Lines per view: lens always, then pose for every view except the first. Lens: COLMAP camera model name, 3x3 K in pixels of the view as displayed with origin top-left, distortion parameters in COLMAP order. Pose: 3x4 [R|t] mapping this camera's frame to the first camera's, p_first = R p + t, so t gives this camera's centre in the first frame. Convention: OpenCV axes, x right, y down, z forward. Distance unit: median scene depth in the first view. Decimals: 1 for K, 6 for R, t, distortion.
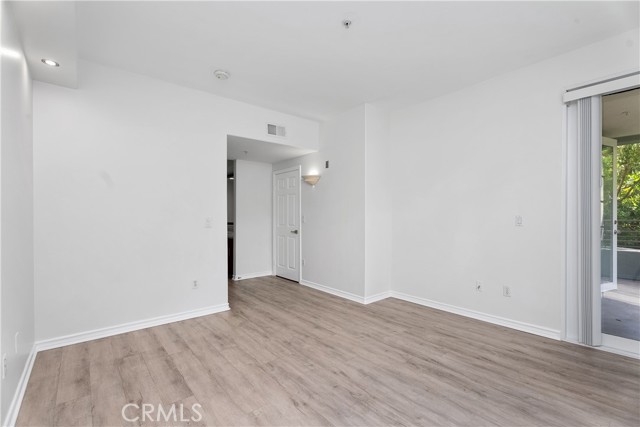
lens RADIAL K [[286.2, 0, 313.7], [0, 286.2, 217.2], [0, 0, 1]] dist [0.003070, -0.002627]
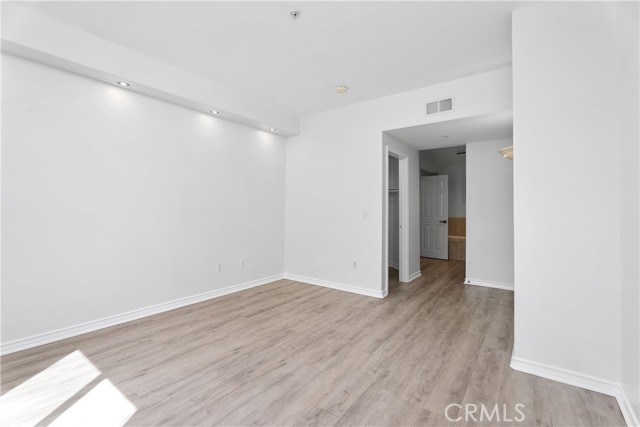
lens RADIAL K [[286.2, 0, 318.4], [0, 286.2, 200.7], [0, 0, 1]] dist [0.003070, -0.002627]
pose [[0.247105, -0.020554, -0.968771, 0.933768], [-0.011965, 0.999634, -0.024261, -0.004418], [0.968915, 0.017587, 0.246769, 0.723792]]
